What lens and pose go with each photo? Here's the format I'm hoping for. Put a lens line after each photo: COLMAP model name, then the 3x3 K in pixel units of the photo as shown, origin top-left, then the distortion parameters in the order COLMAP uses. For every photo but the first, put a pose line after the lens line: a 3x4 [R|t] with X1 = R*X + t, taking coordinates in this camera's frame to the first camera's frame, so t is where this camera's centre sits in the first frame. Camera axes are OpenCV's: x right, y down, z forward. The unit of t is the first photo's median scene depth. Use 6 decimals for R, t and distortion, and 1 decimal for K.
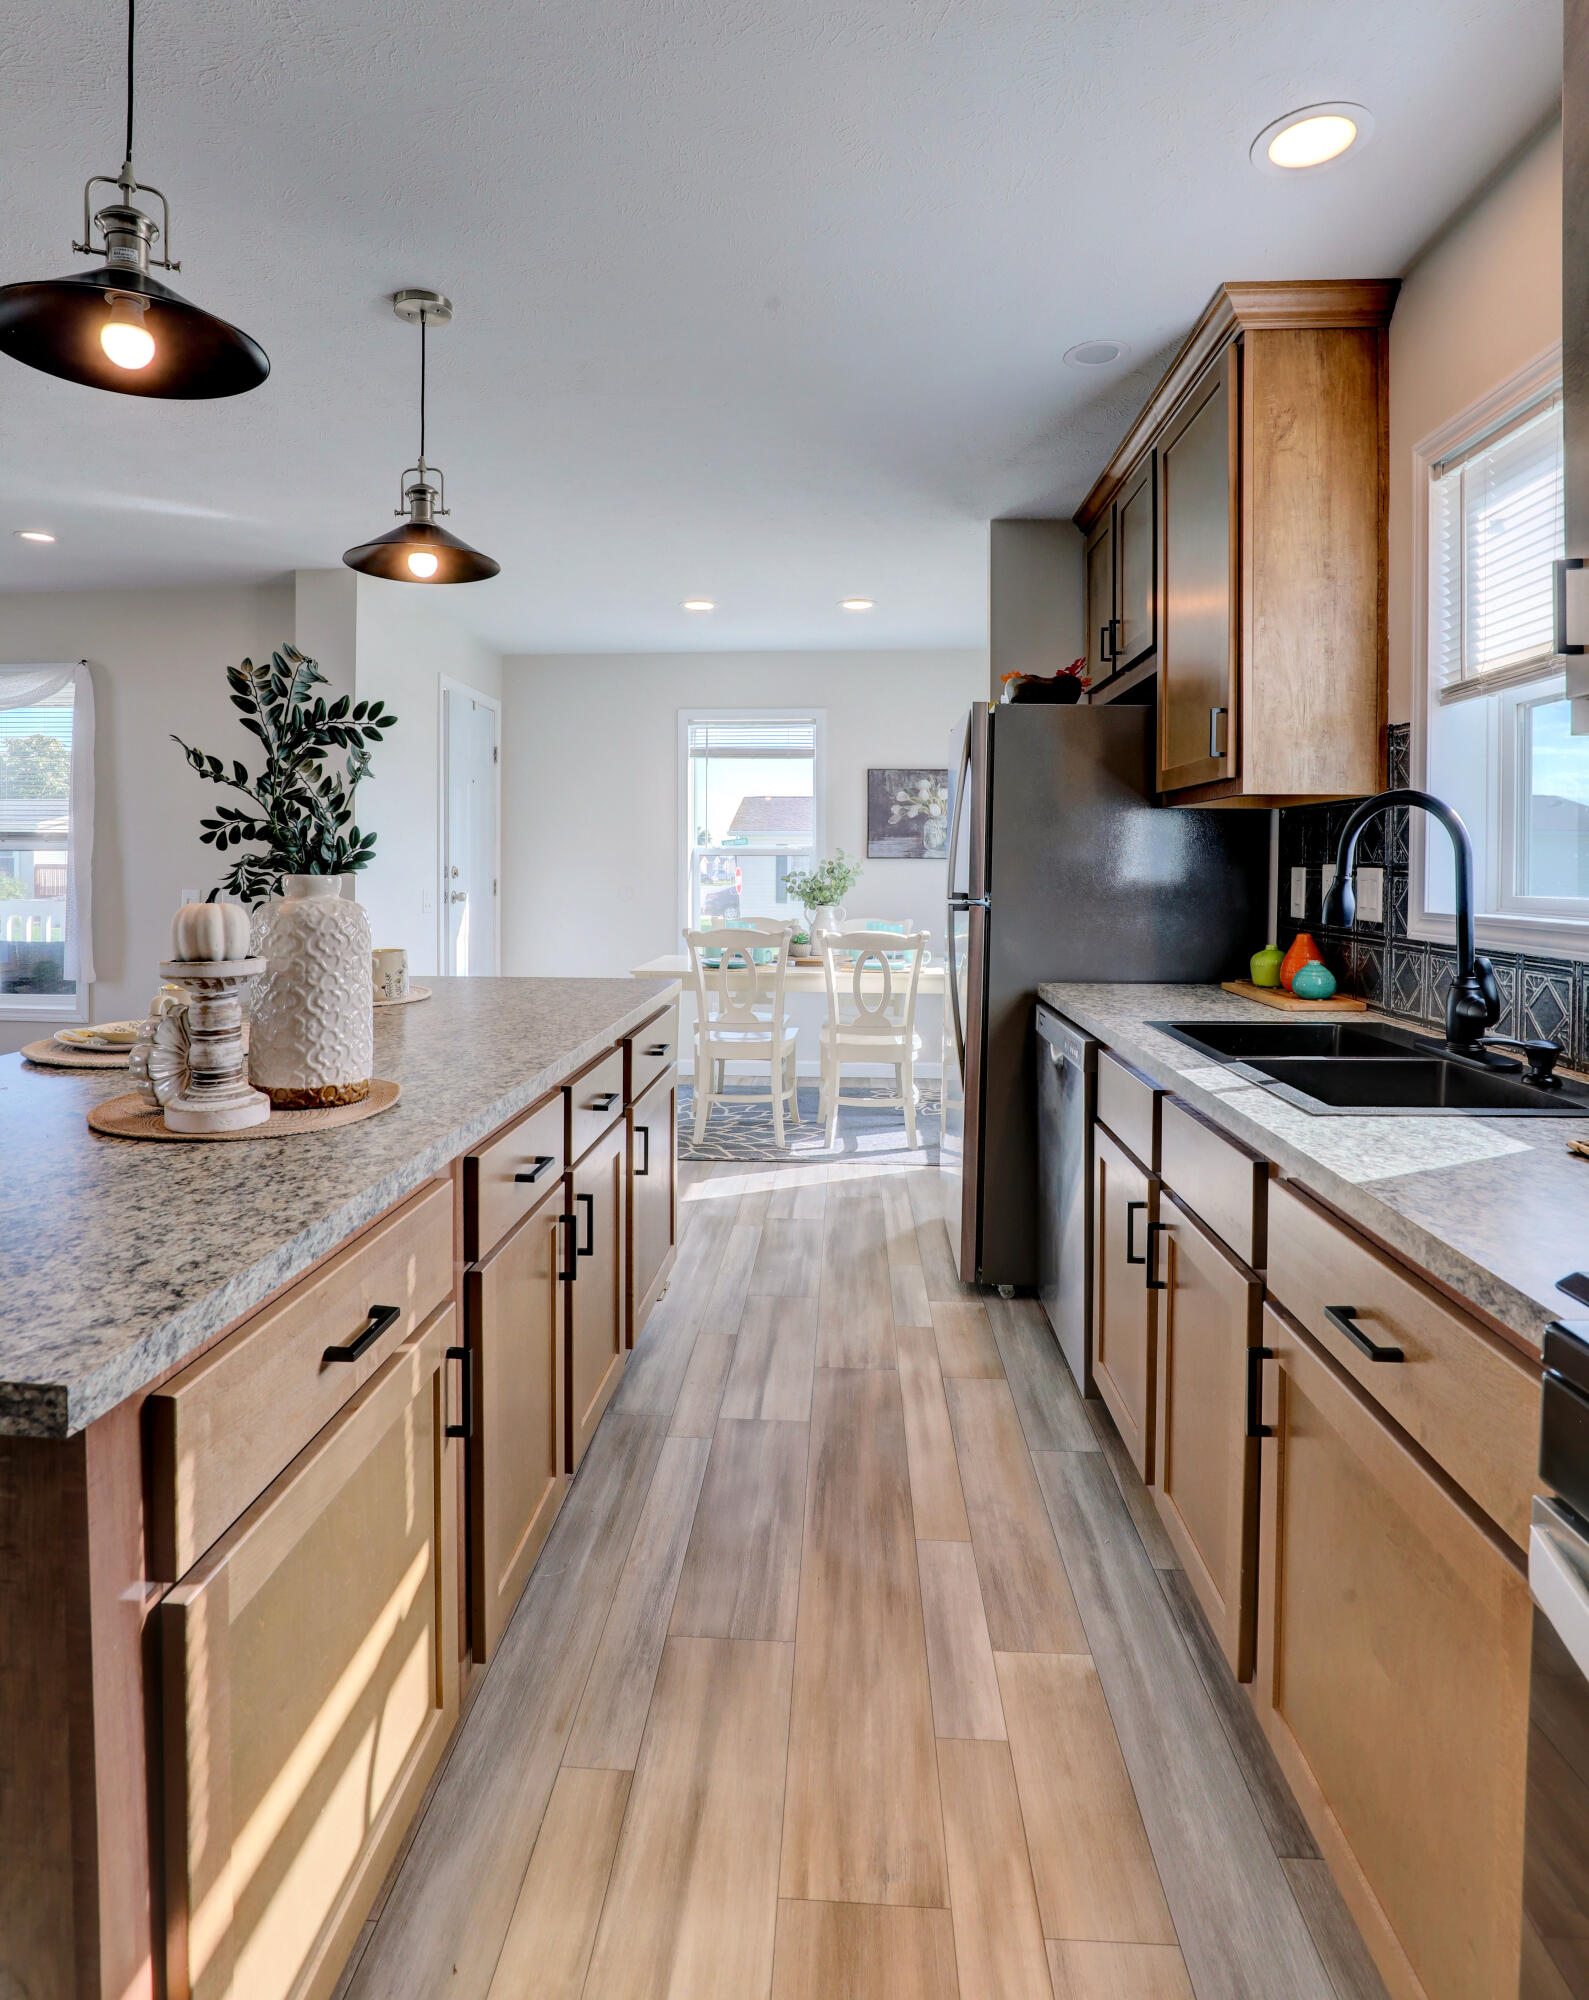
lens RADIAL K [[1099.6, 0, 780.9], [0, 1099.6, 882.9], [0, 0, 1]] dist [-0.035517, 0.004513]
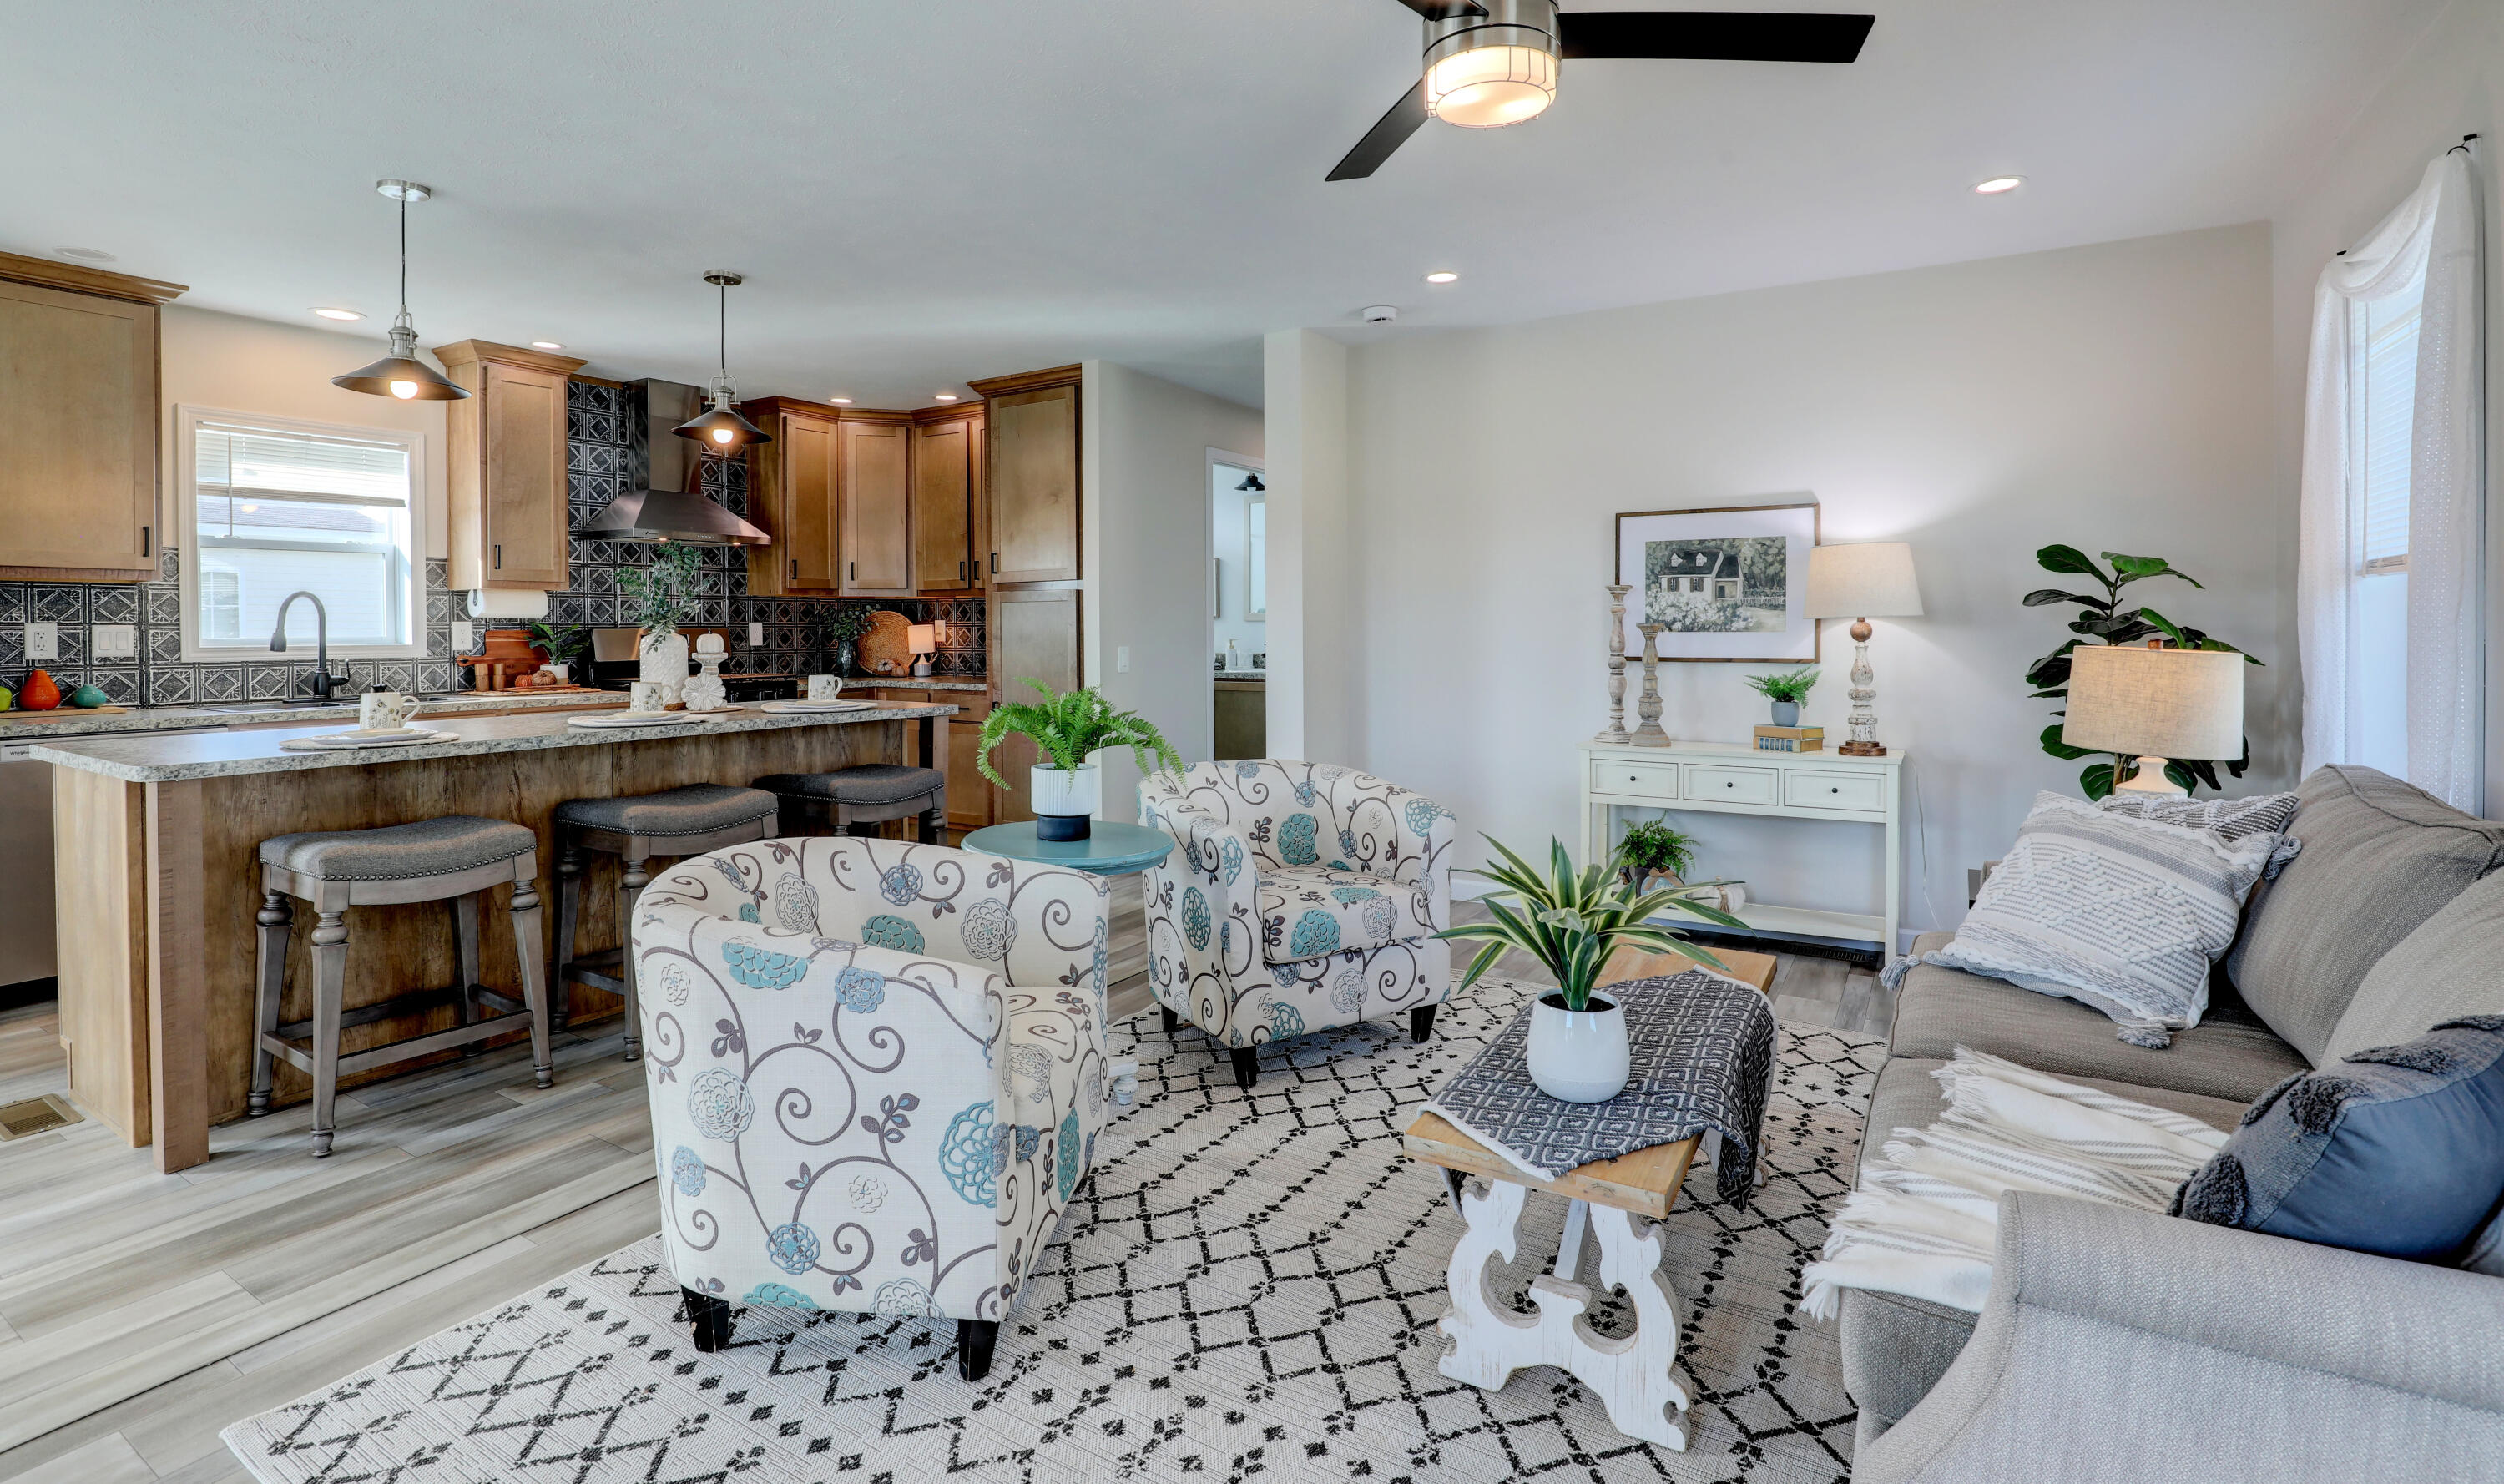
lens RADIAL K [[1149.5, 0, 1256.3], [0, 1149.5, 641.1], [0, 0, 1]] dist [-0.040142, 0.008018]
pose [[-0.885824, -0.002689, 0.464013, -1.910802], [0.011755, 0.999532, 0.028234, -0.017522], [-0.463872, 0.030464, -0.885378, 1.781168]]
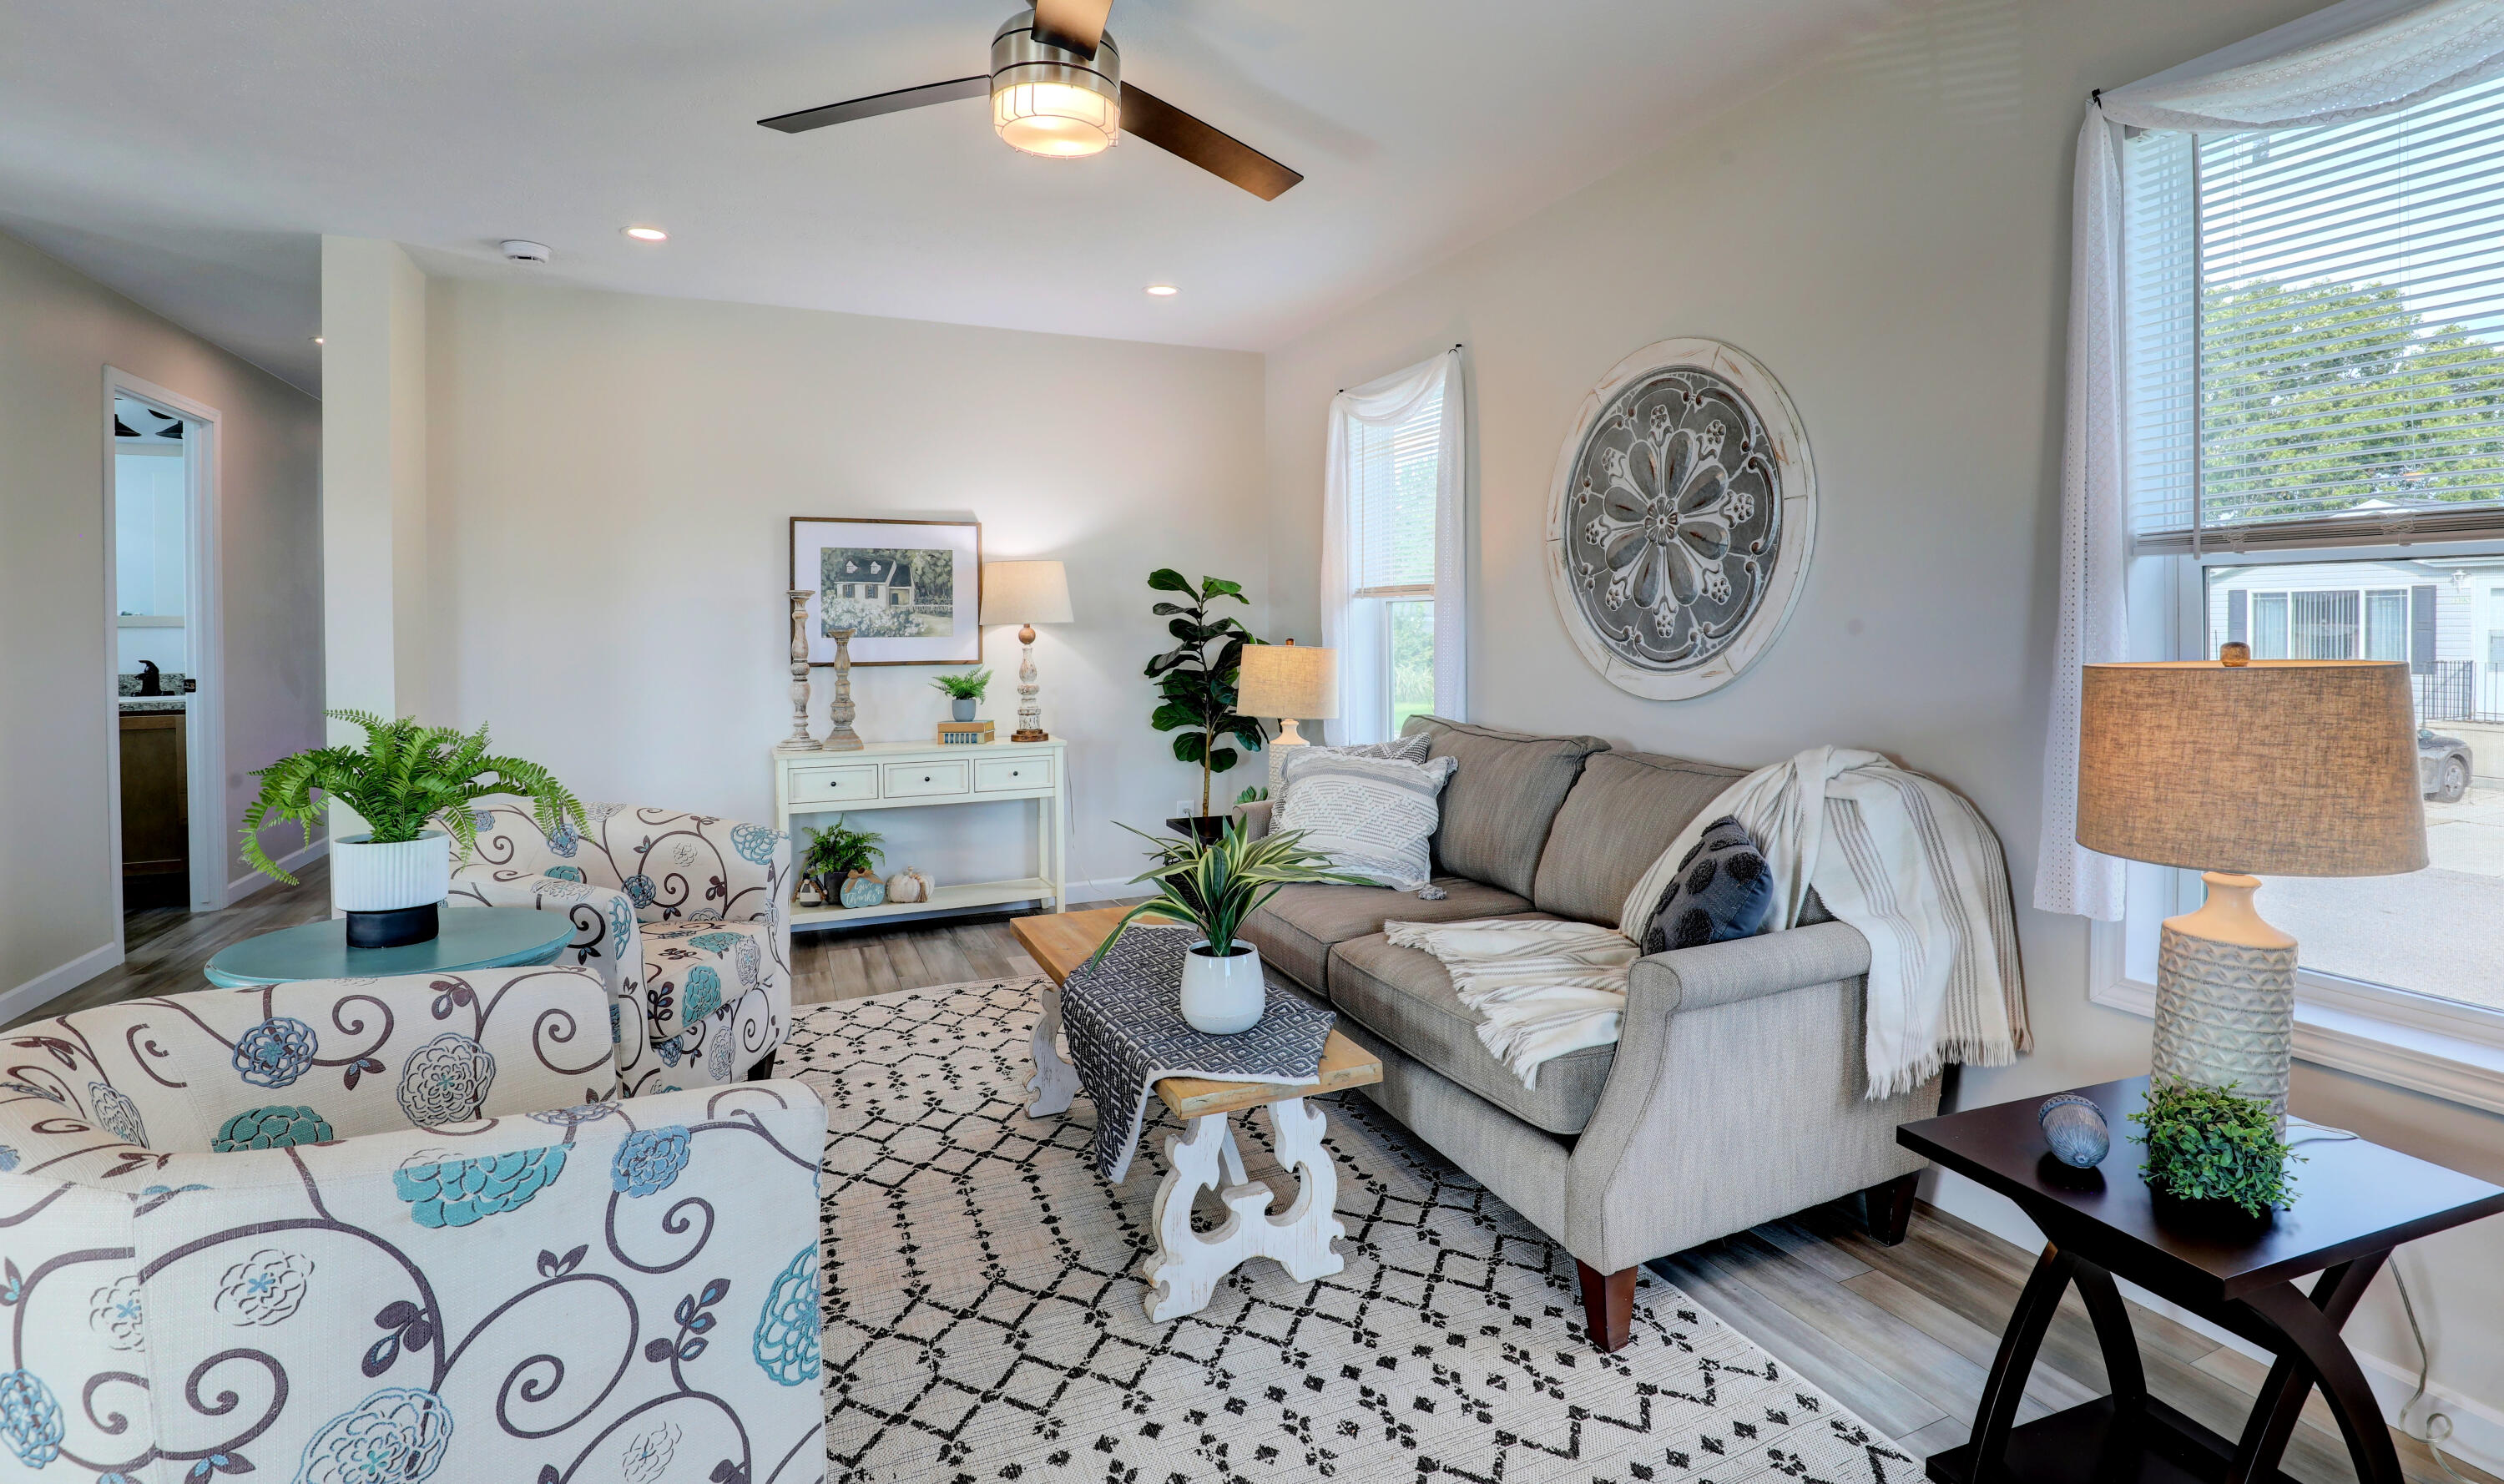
lens RADIAL K [[1149.5, 0, 1256.3], [0, 1149.5, 641.1], [0, 0, 1]] dist [-0.040142, 0.008018]
pose [[-0.887114, 0.010510, -0.461431, -1.350778], [-0.002316, 0.999627, 0.027220, -0.019150], [0.461545, 0.025216, -0.886759, 1.817133]]
